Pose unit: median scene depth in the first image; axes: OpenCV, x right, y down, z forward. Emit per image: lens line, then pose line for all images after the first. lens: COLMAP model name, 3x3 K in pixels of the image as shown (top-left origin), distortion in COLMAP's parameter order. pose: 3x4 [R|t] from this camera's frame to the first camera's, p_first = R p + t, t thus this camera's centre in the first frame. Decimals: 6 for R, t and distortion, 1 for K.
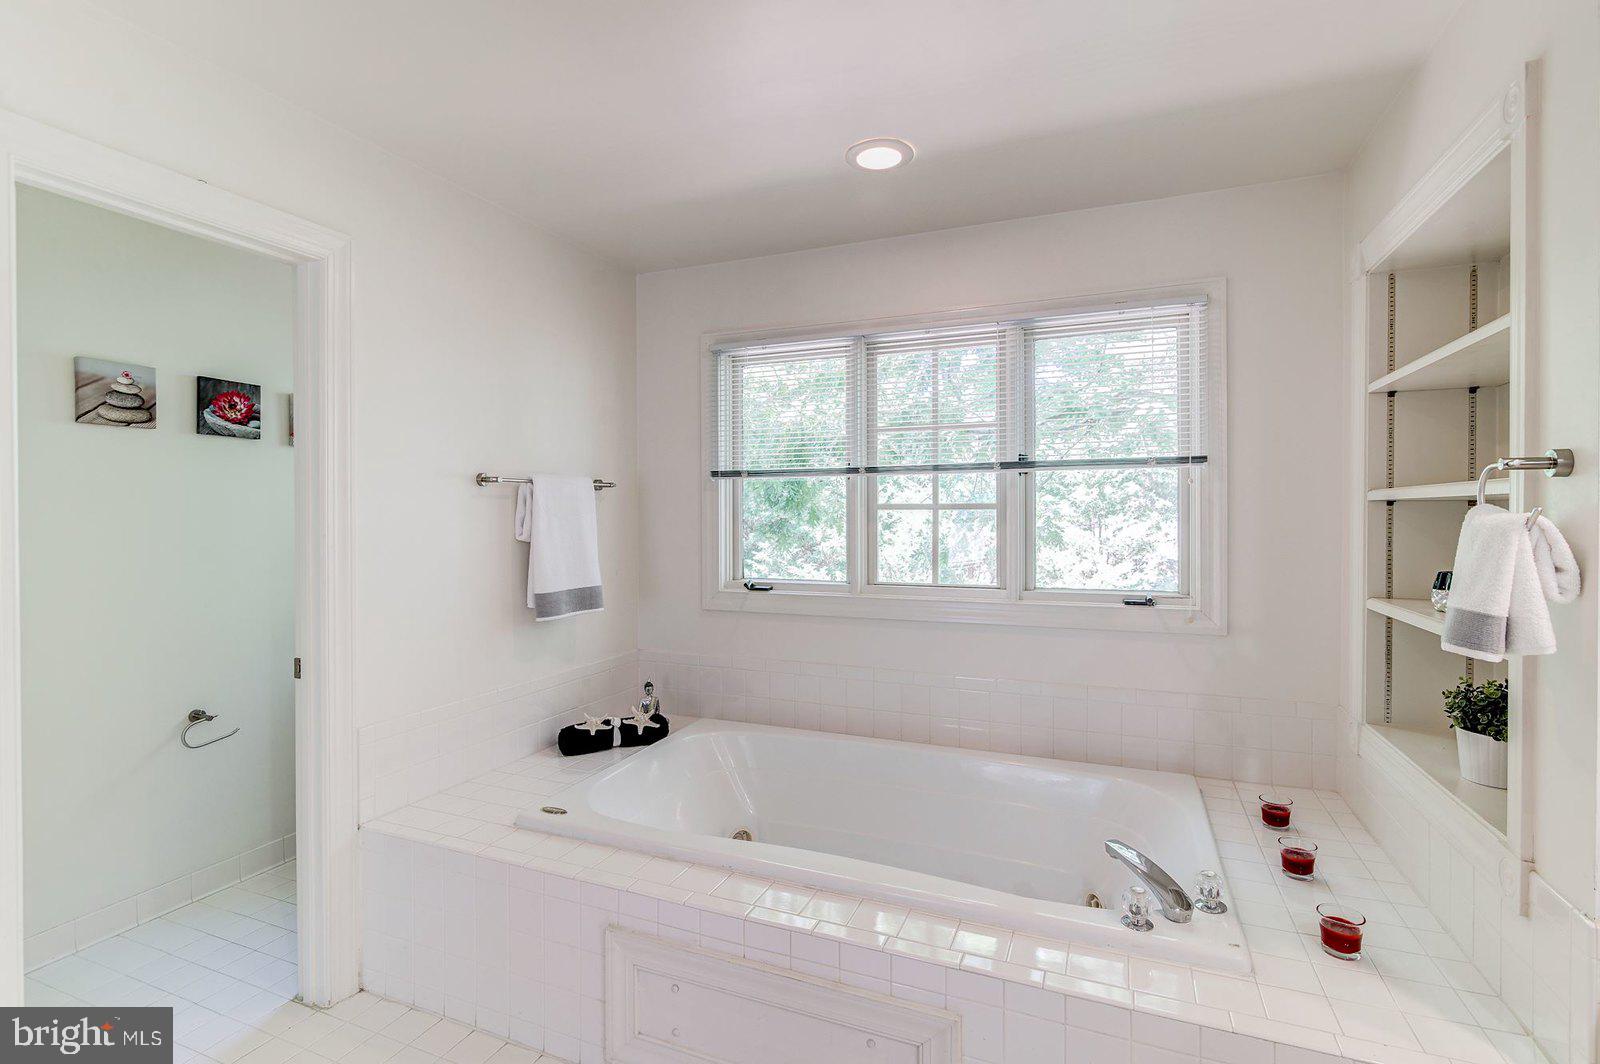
lens RADIAL K [[739.6, 0, 798.8], [0, 739.6, 523.9], [0, 0, 1]] dist [-0.005720, 0.003135]
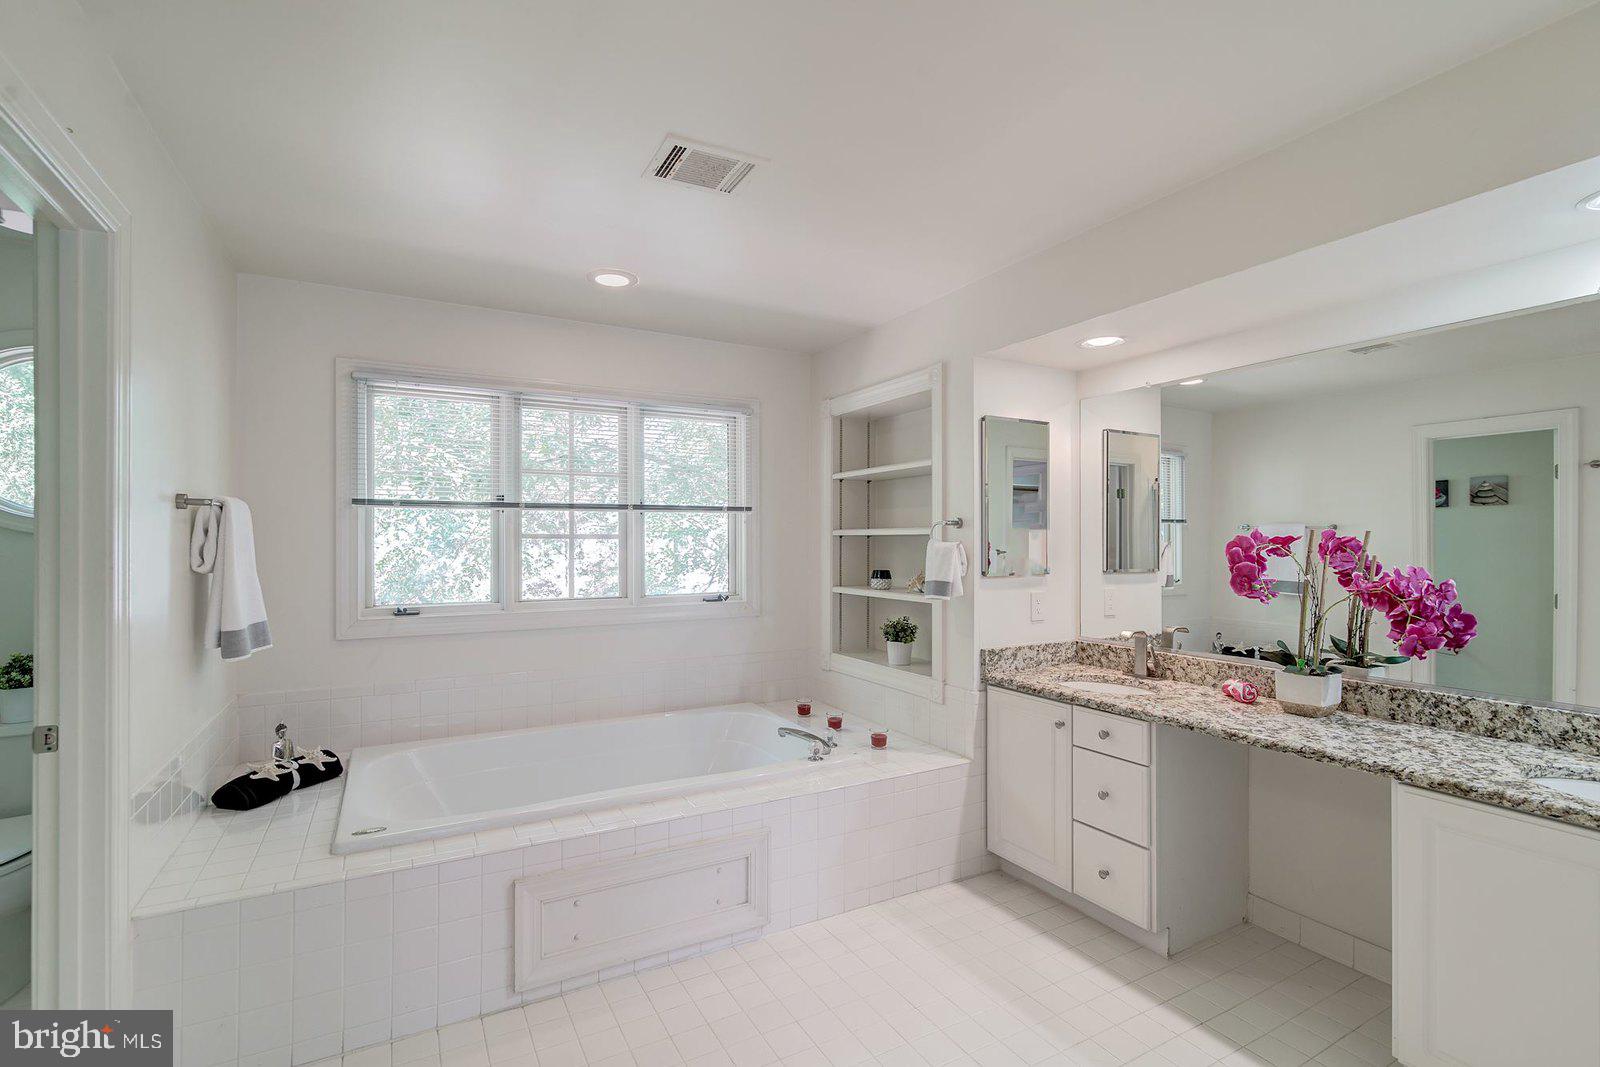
lens RADIAL K [[739.6, 0, 786.8], [0, 739.6, 542.2], [0, 0, 1]] dist [-0.005720, 0.003135]
pose [[0.627521, 0.002336, 0.778596, -0.601279], [0.009304, 0.999902, -0.010499, 0.003103], [-0.778544, 0.013832, 0.627438, -0.079746]]
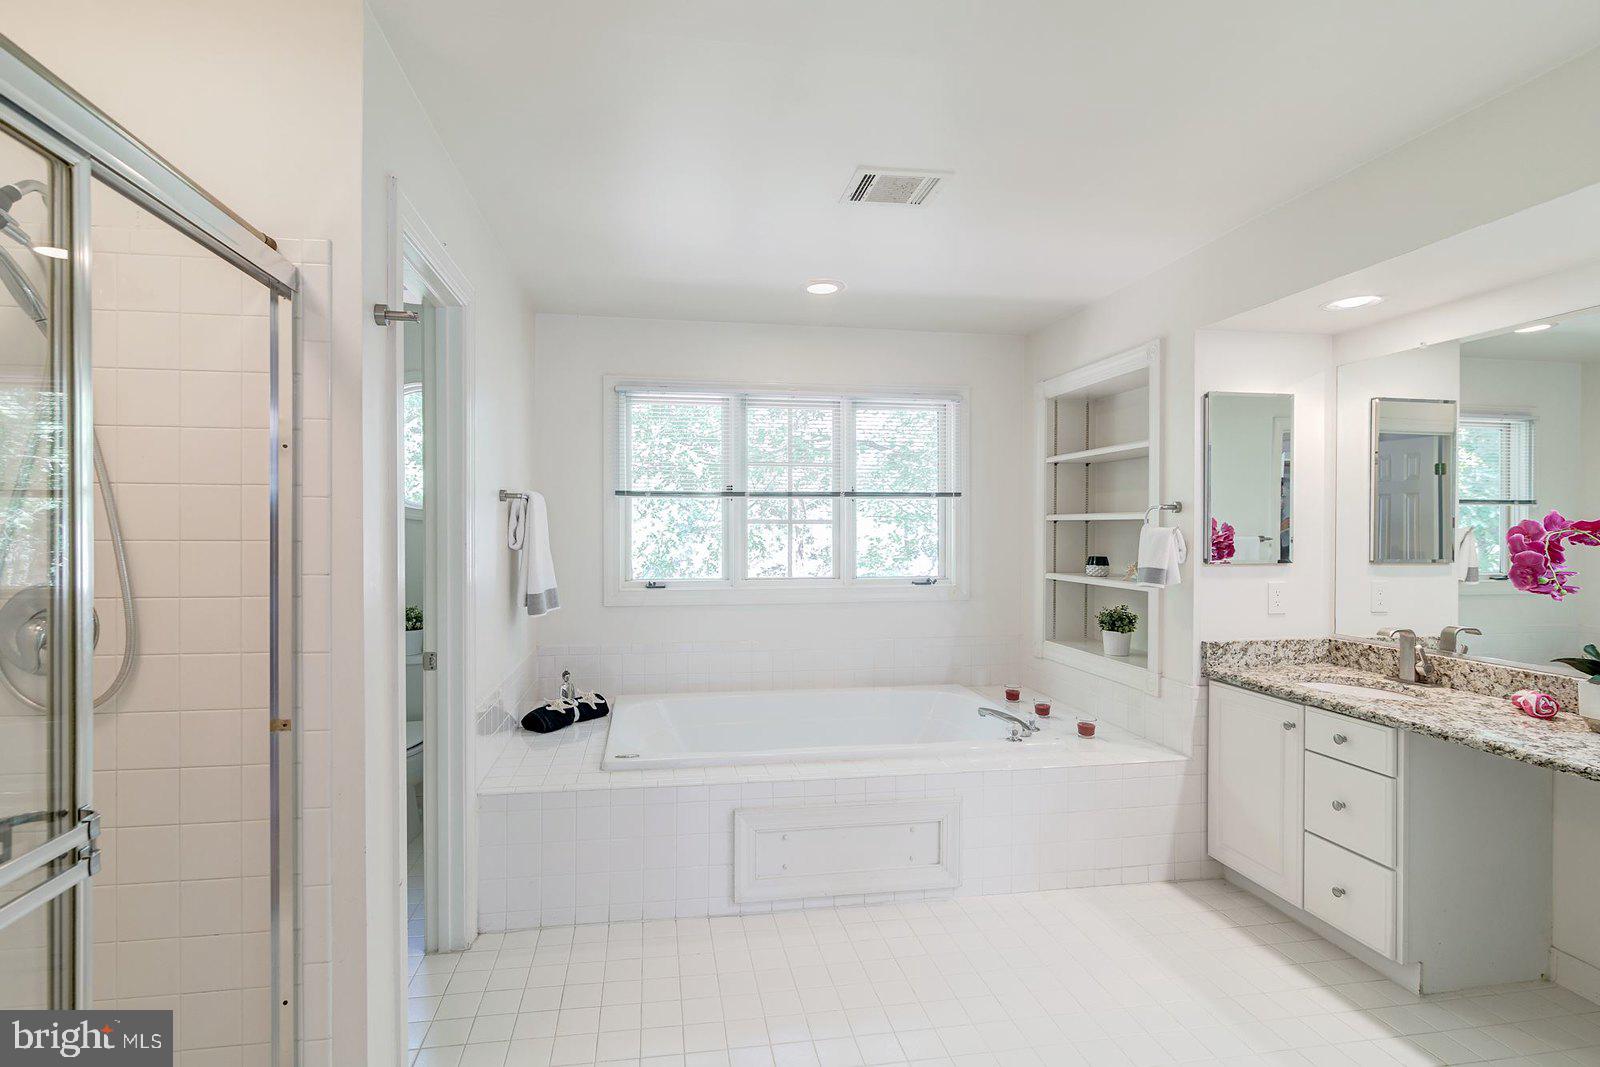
lens RADIAL K [[739.6, 0, 752.1], [0, 739.6, 540.5], [0, 0, 1]] dist [-0.005720, 0.003135]
pose [[0.856882, -0.005262, 0.515486, -0.631580], [0.003185, 0.999983, 0.004914, 0.005226], [-0.515503, -0.002569, 0.856884, -0.165487]]
